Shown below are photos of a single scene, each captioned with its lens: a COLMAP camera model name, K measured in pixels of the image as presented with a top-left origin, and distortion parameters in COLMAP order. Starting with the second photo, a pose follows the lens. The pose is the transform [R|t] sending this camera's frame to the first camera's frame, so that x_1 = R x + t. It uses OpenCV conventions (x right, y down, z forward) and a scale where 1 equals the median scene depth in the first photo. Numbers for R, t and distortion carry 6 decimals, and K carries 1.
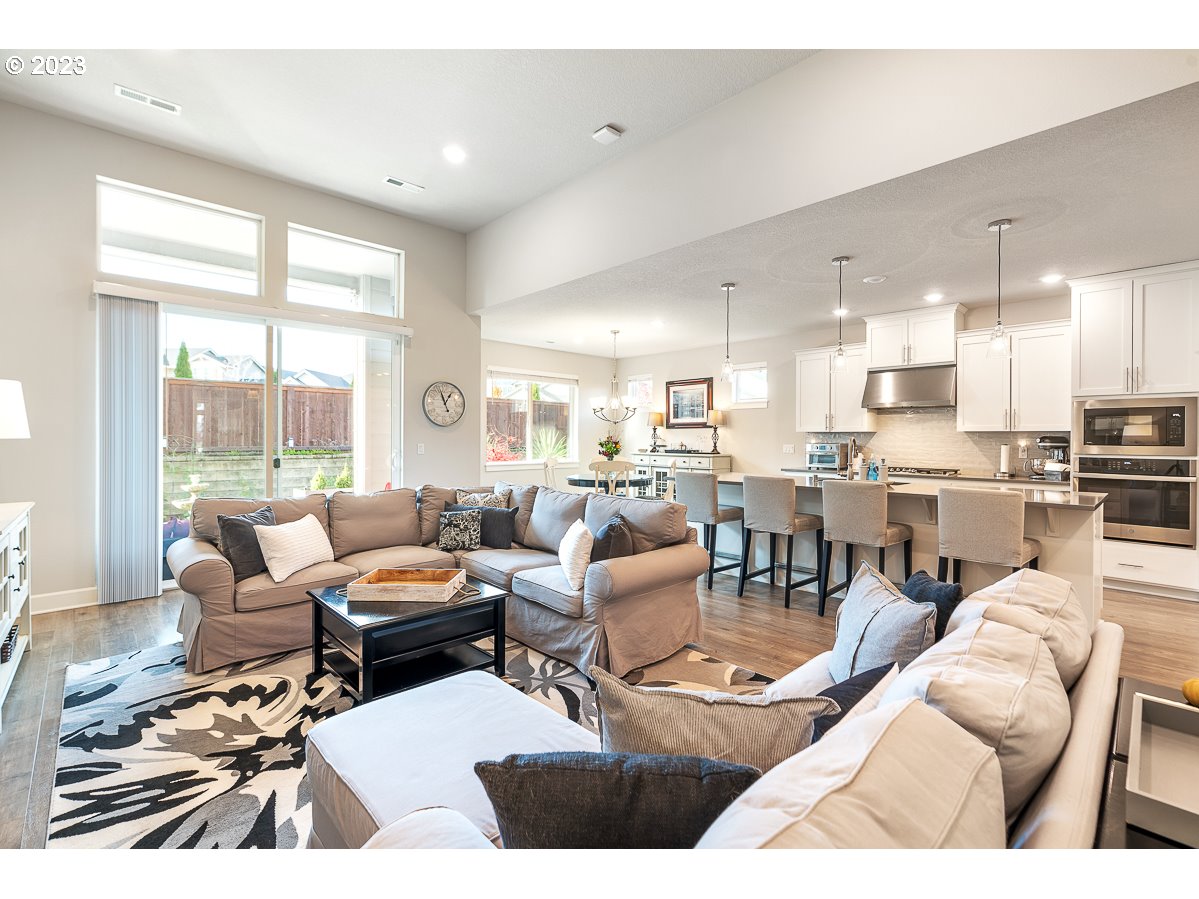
lens RADIAL K [[541.2, 0, 603.4], [0, 541.2, 445.3], [0, 0, 1]] dist [-0.002462, 0.001012]
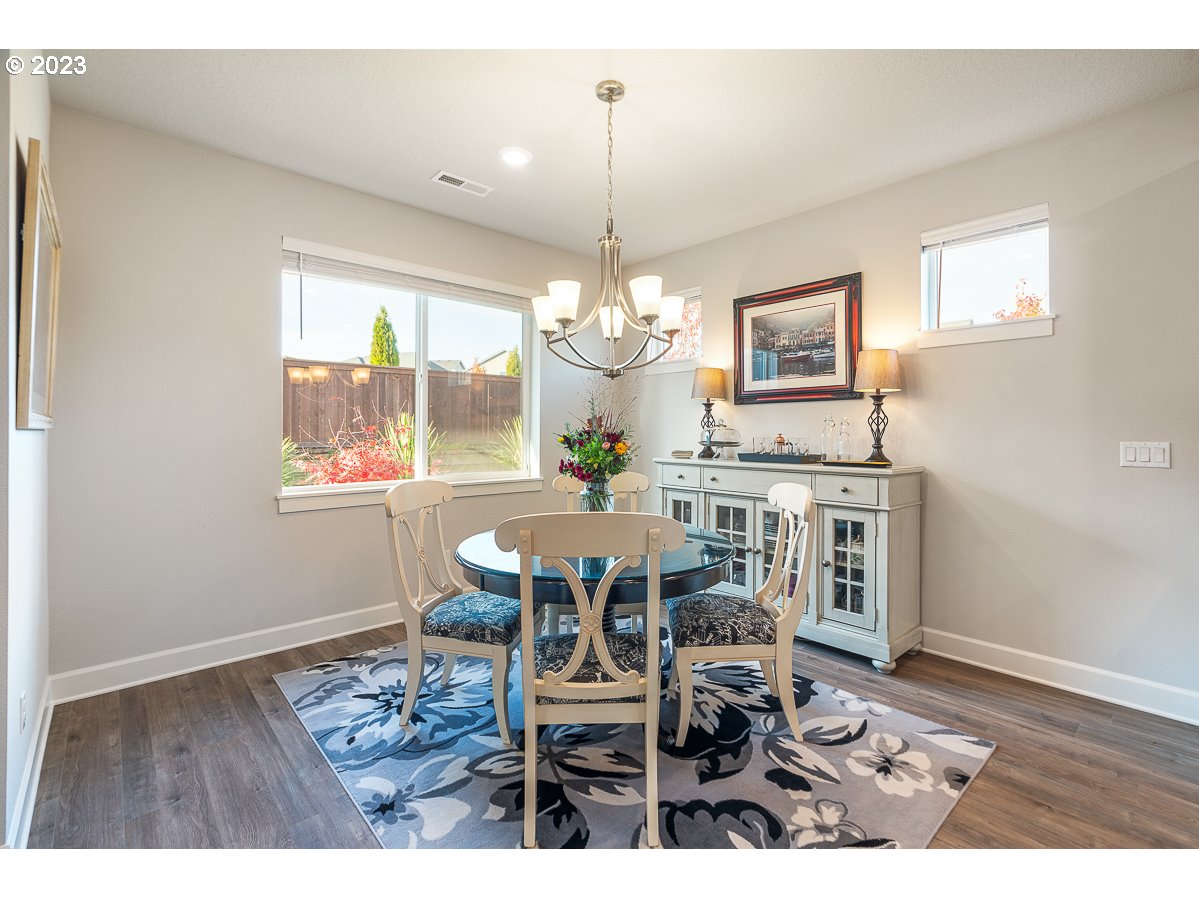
lens RADIAL K [[541.2, 0, 601.3], [0, 541.2, 429.3], [0, 0, 1]] dist [-0.002462, 0.001012]
pose [[0.999448, -0.000968, -0.033218, 0.023099], [0.000440, 0.999873, -0.015911, -0.003541], [0.033229, 0.015888, 0.999321, 0.597111]]
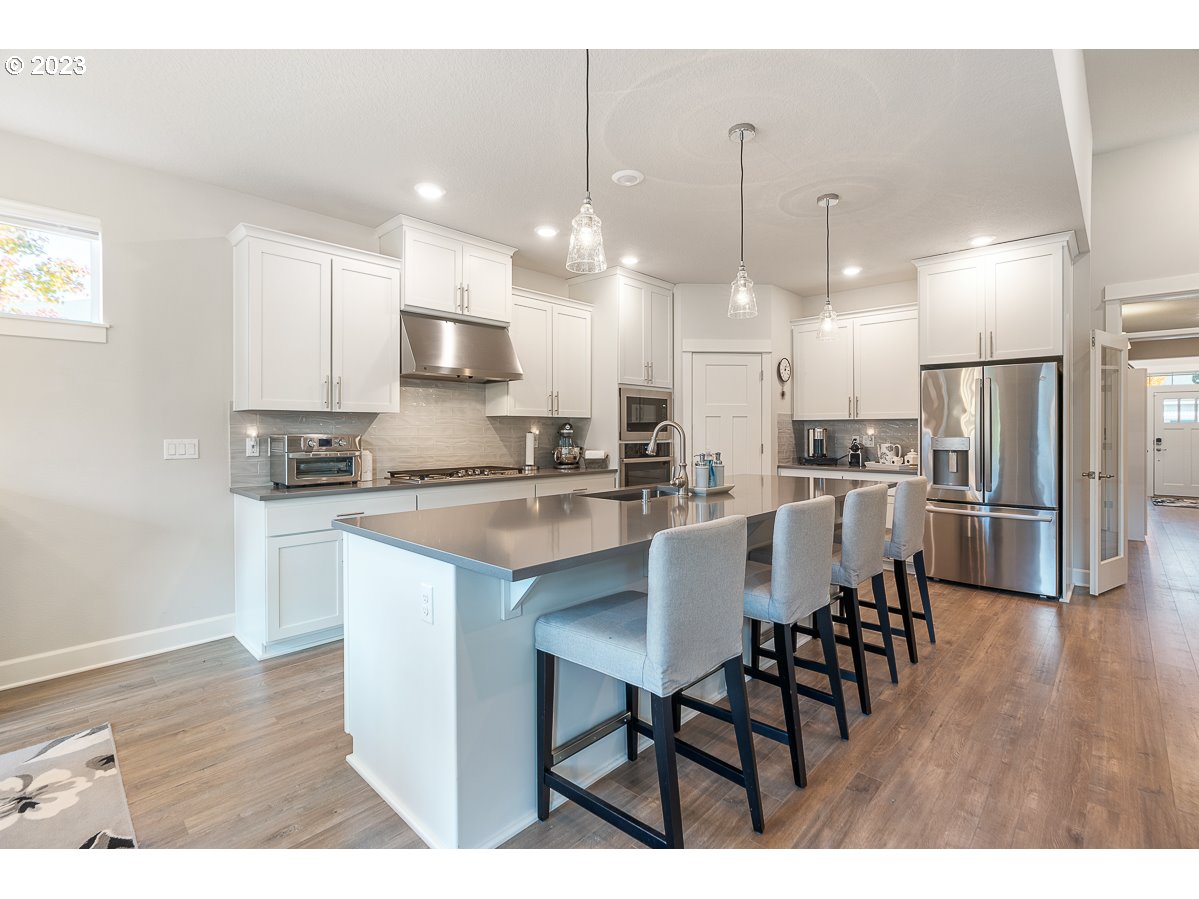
lens RADIAL K [[541.2, 0, 636.7], [0, 541.2, 425.2], [0, 0, 1]] dist [-0.002462, 0.001012]
pose [[-0.068519, -0.002355, 0.997647, -0.090444], [0.010082, 0.999945, 0.003053, -0.009127], [-0.997599, 0.010267, -0.068492, 0.609018]]
